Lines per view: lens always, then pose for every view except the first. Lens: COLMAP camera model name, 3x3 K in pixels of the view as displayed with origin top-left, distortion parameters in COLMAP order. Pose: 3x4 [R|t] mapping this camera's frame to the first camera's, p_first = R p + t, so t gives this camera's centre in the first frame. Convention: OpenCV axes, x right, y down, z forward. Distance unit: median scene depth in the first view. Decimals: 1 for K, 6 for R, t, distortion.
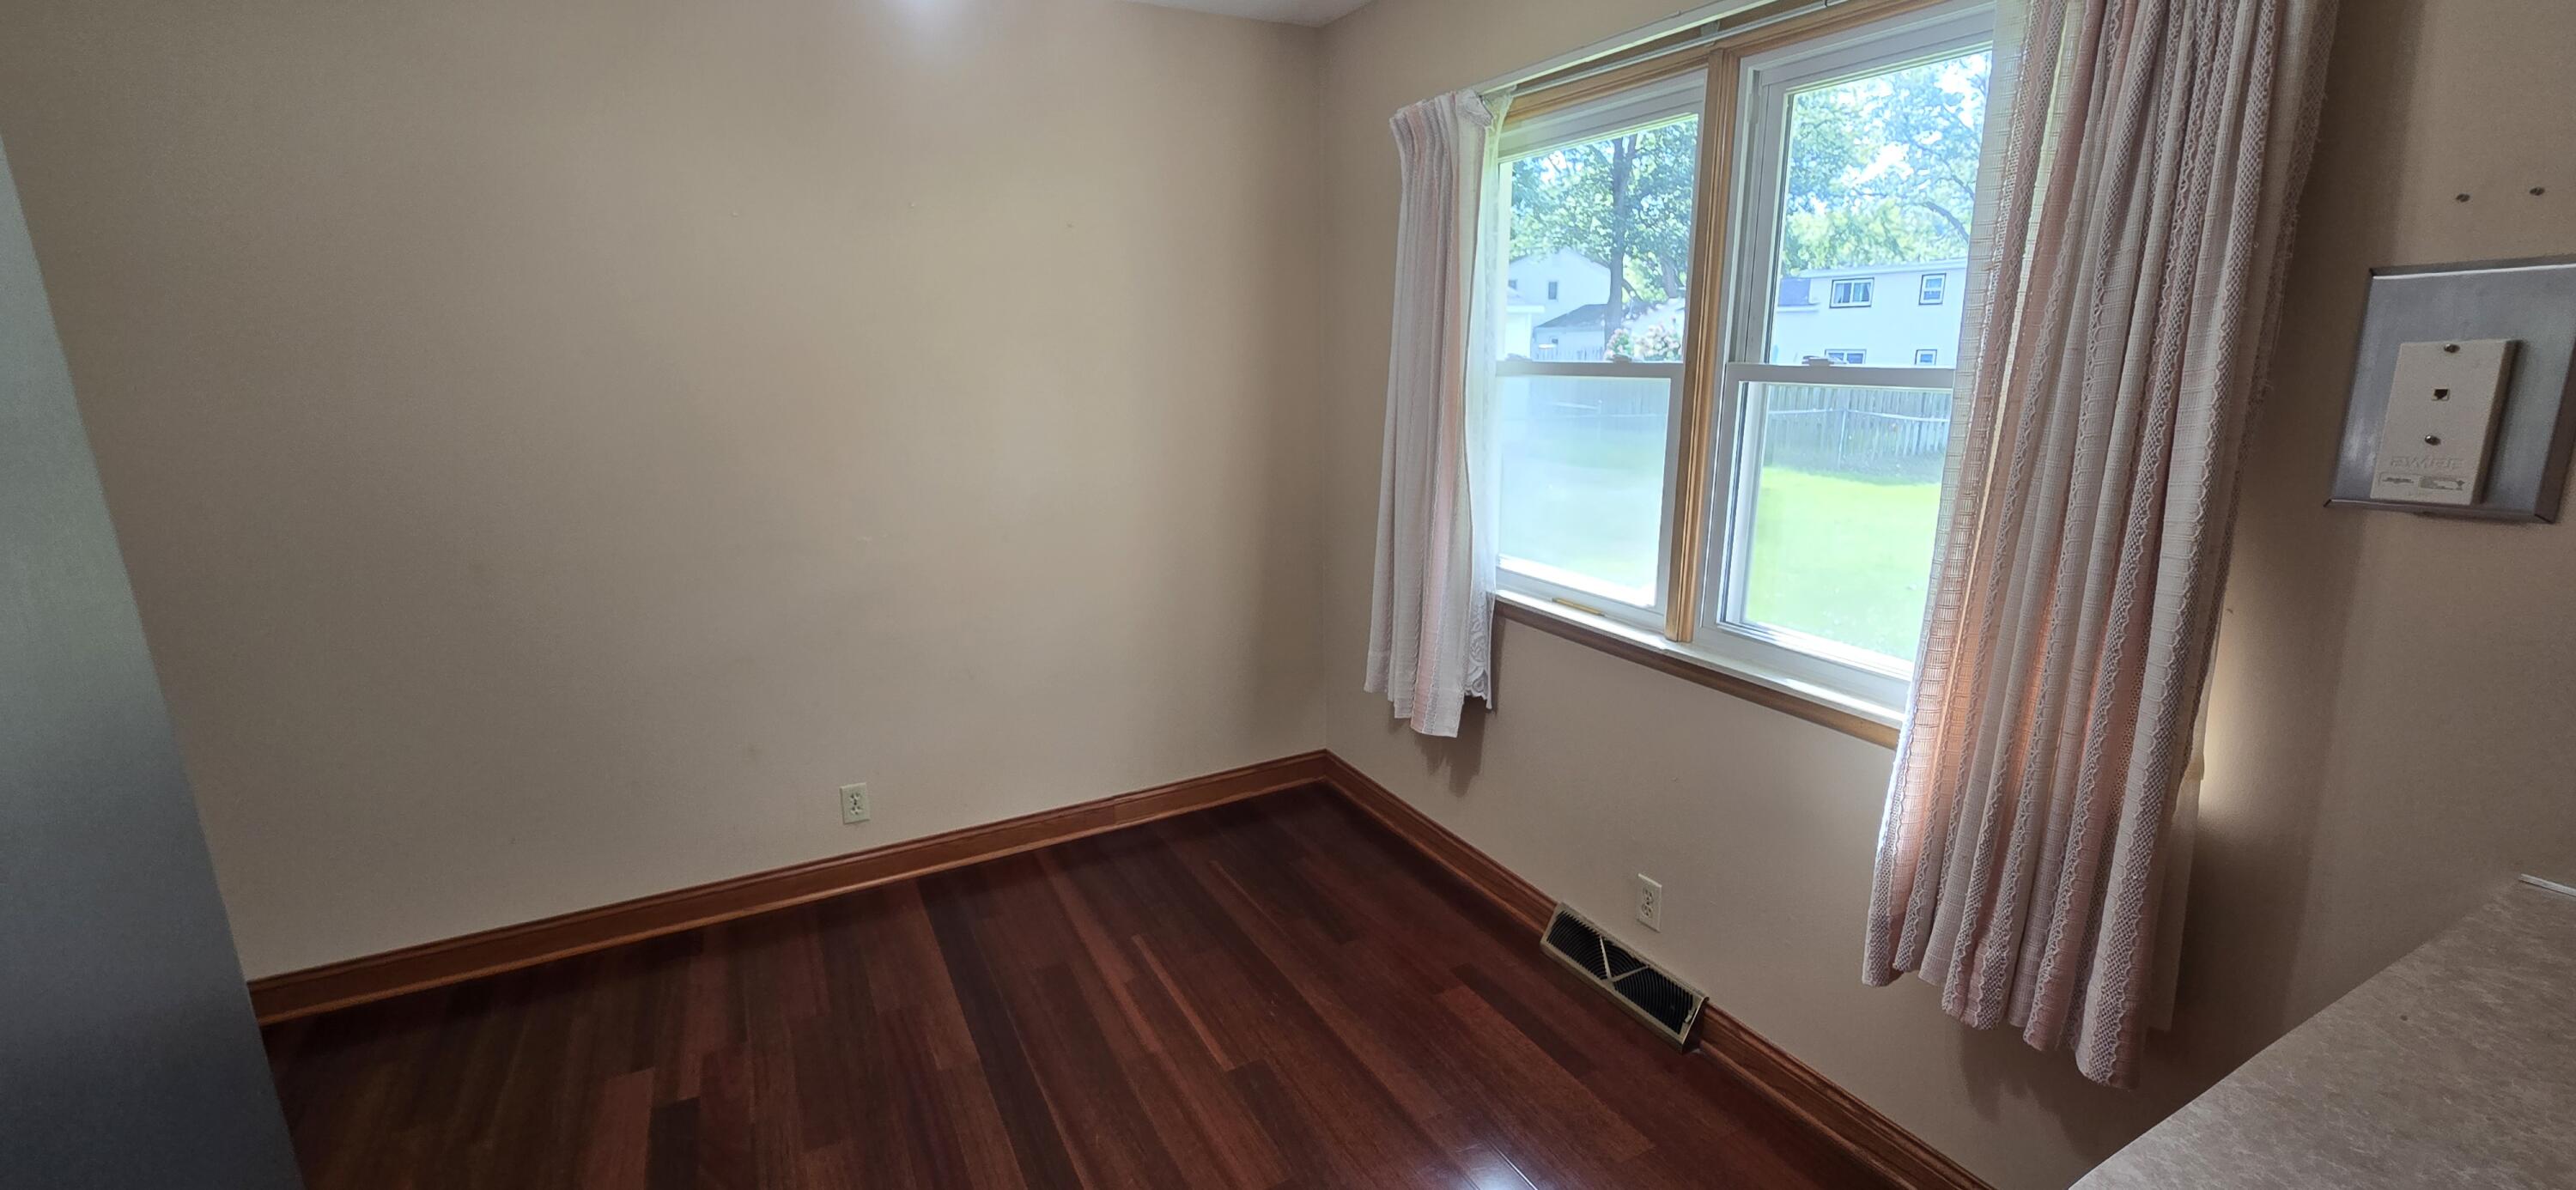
lens RADIAL K [[1055.4, 0, 1299.8], [0, 1055.4, 599.8], [0, 0, 1]] dist [-0.001101, 0.000009]
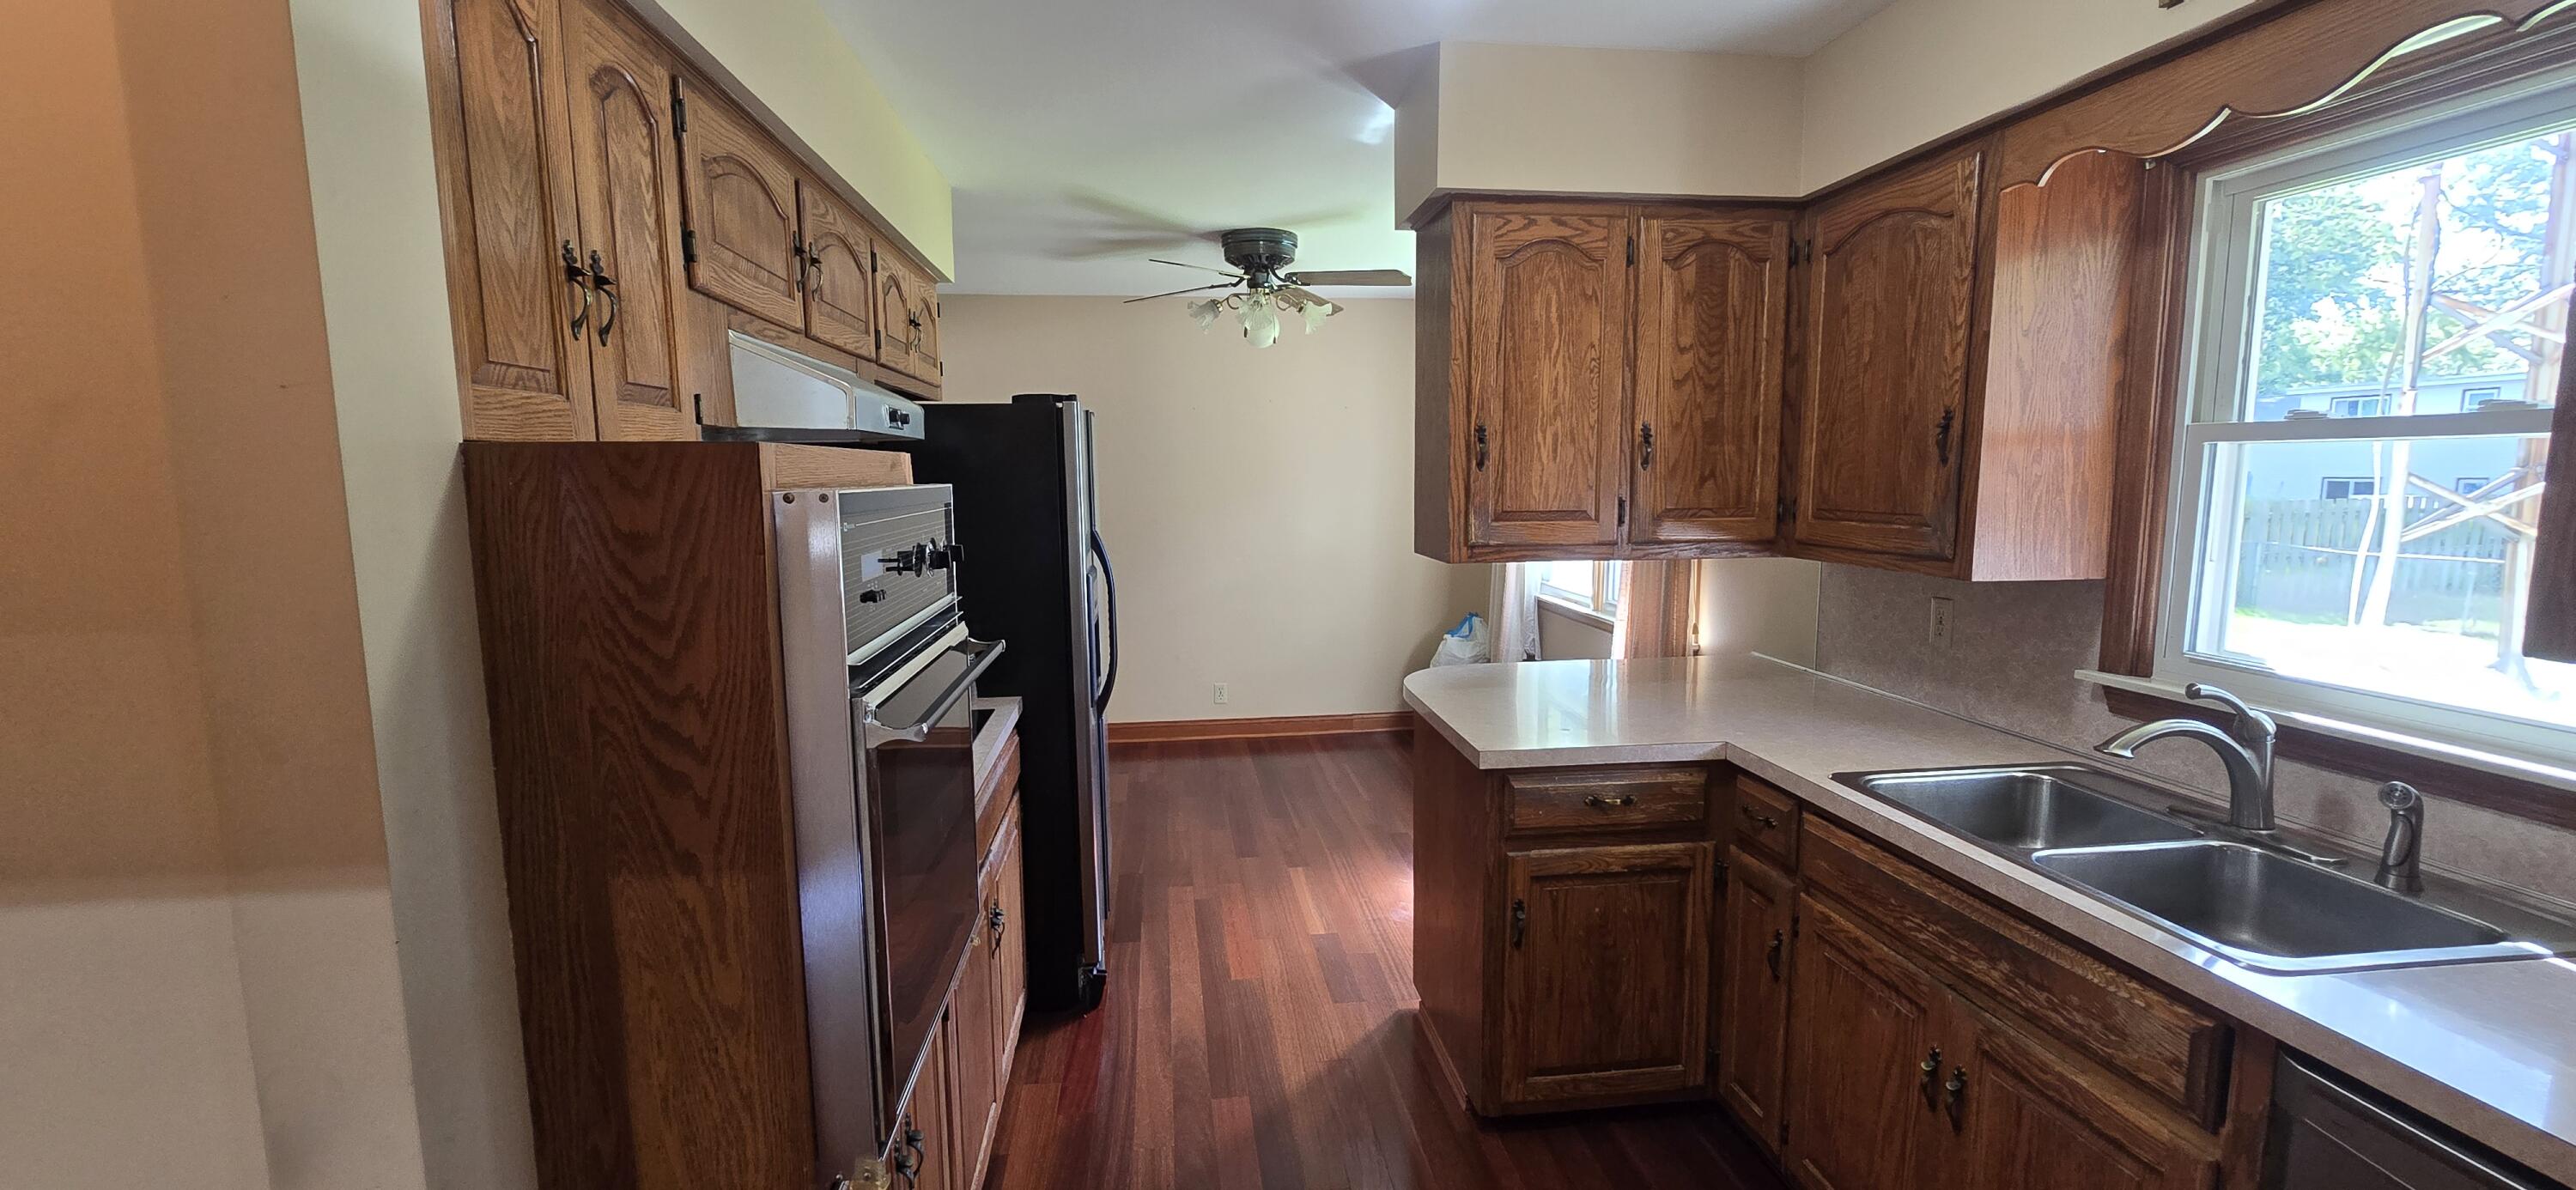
lens RADIAL K [[1055.4, 0, 1299.8], [0, 1055.4, 599.8], [0, 0, 1]] dist [-0.001101, 0.000009]
pose [[0.933376, 0.048351, -0.355627, 0.032480], [-0.088014, 0.991463, -0.096201, 0.015684], [0.347940, 0.121092, 0.929664, -0.063960]]
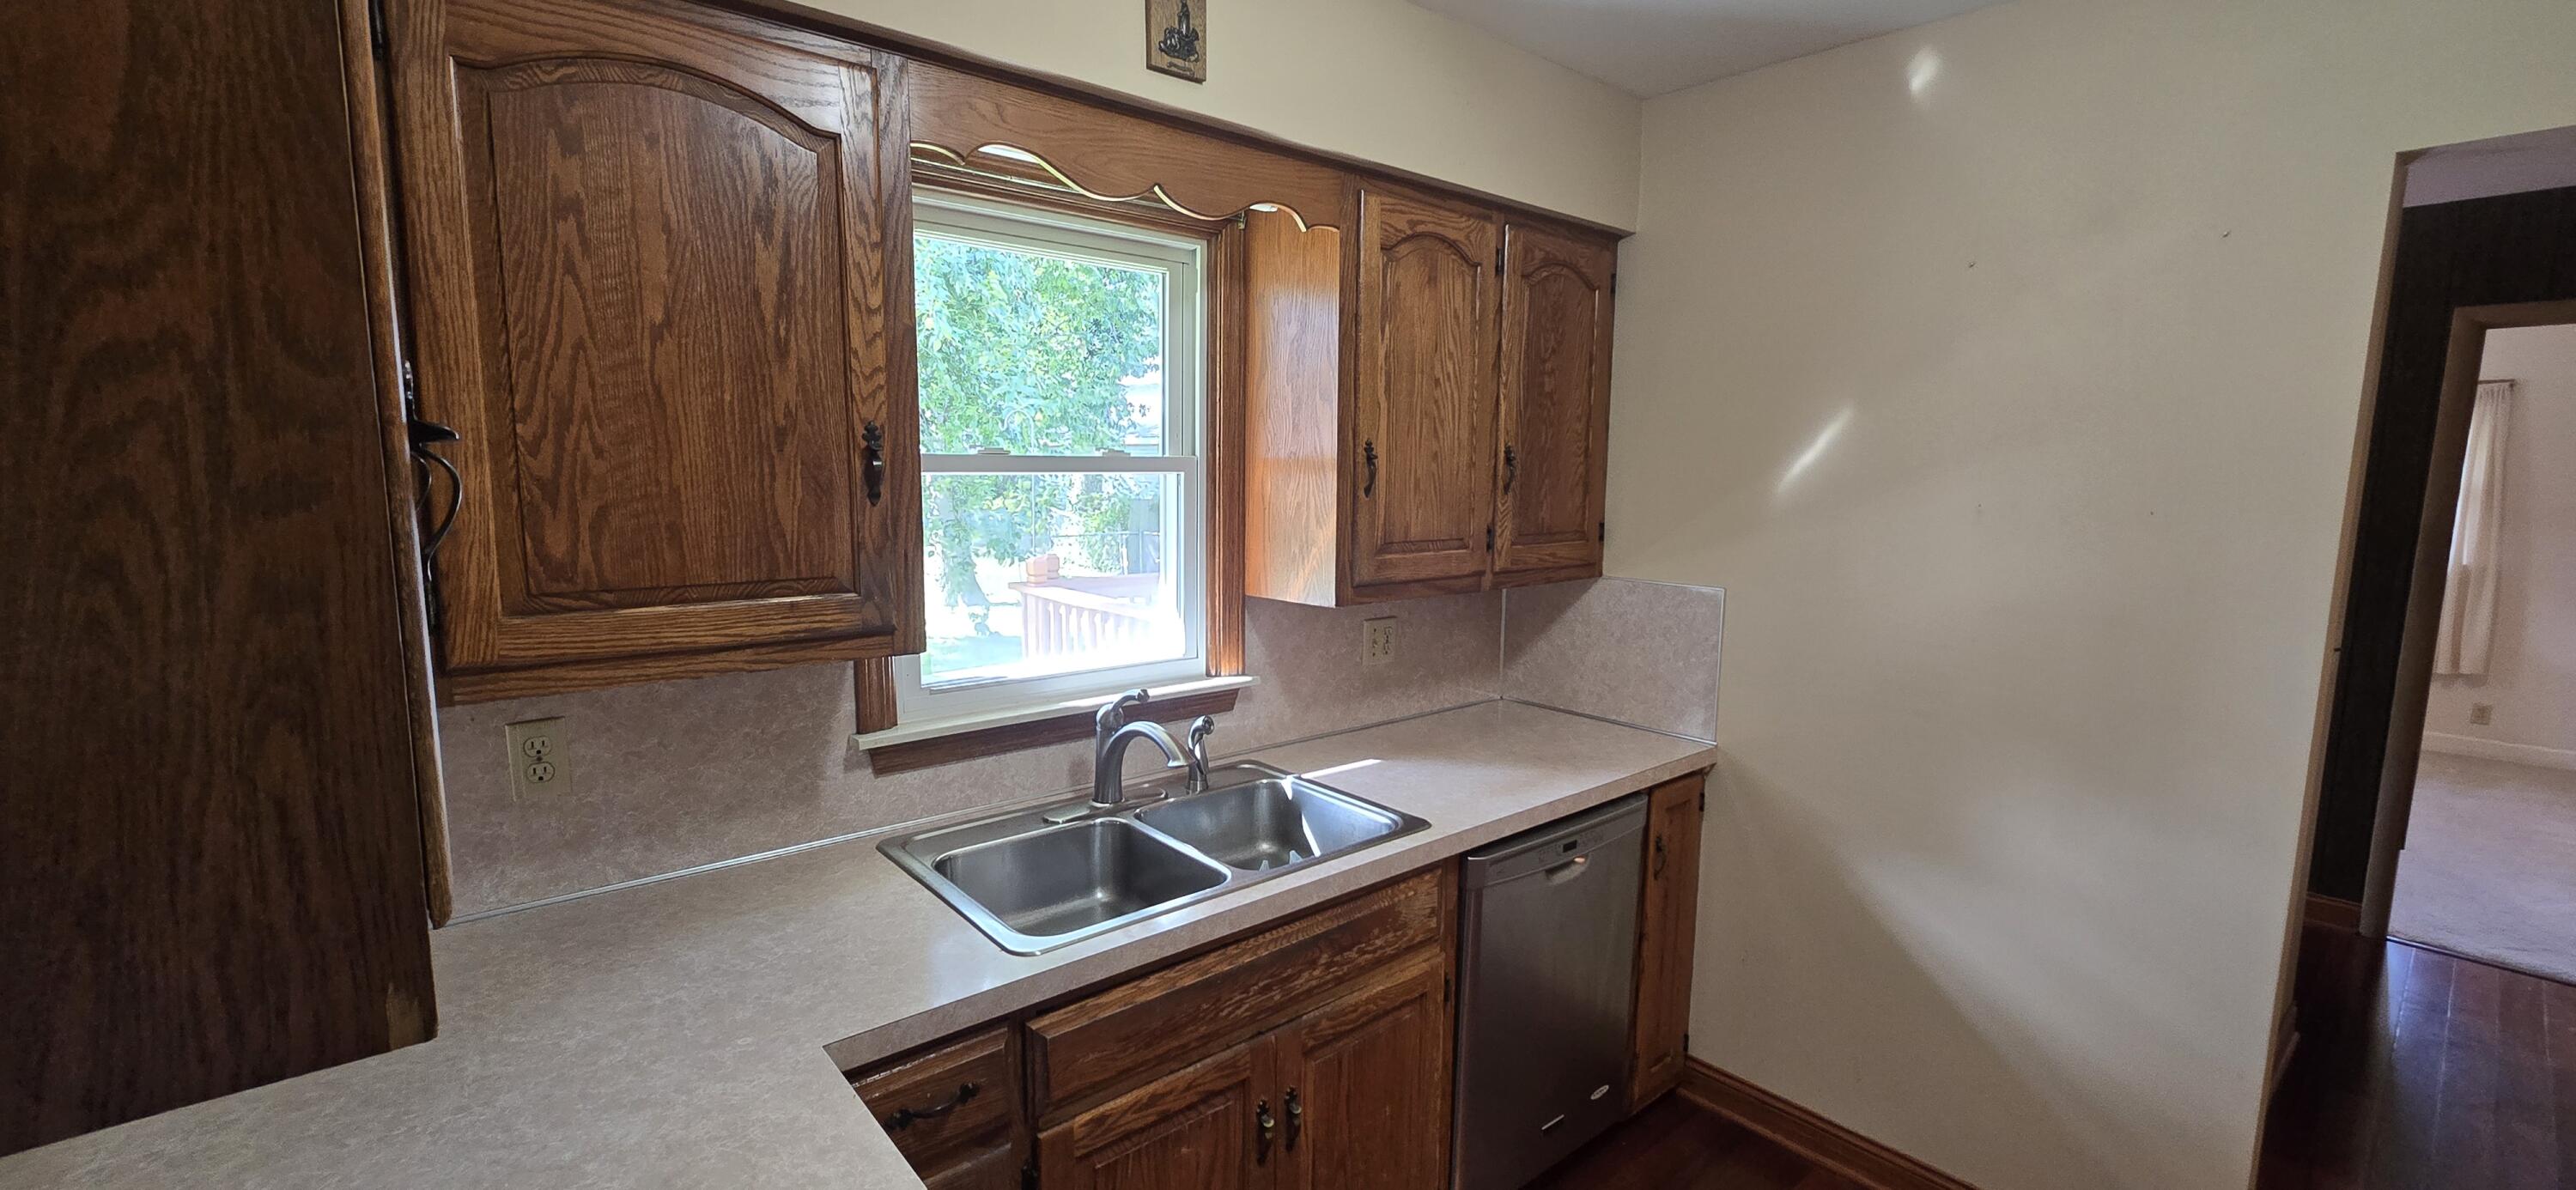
lens RADIAL K [[1055.4, 0, 1299.8], [0, 1055.4, 599.8], [0, 0, 1]] dist [-0.001101, 0.000009]
pose [[-0.217274, -0.116351, 0.969151, -0.476701], [0.220836, 0.961267, 0.164914, -0.232192], [-0.950801, 0.249855, -0.183164, 0.860494]]
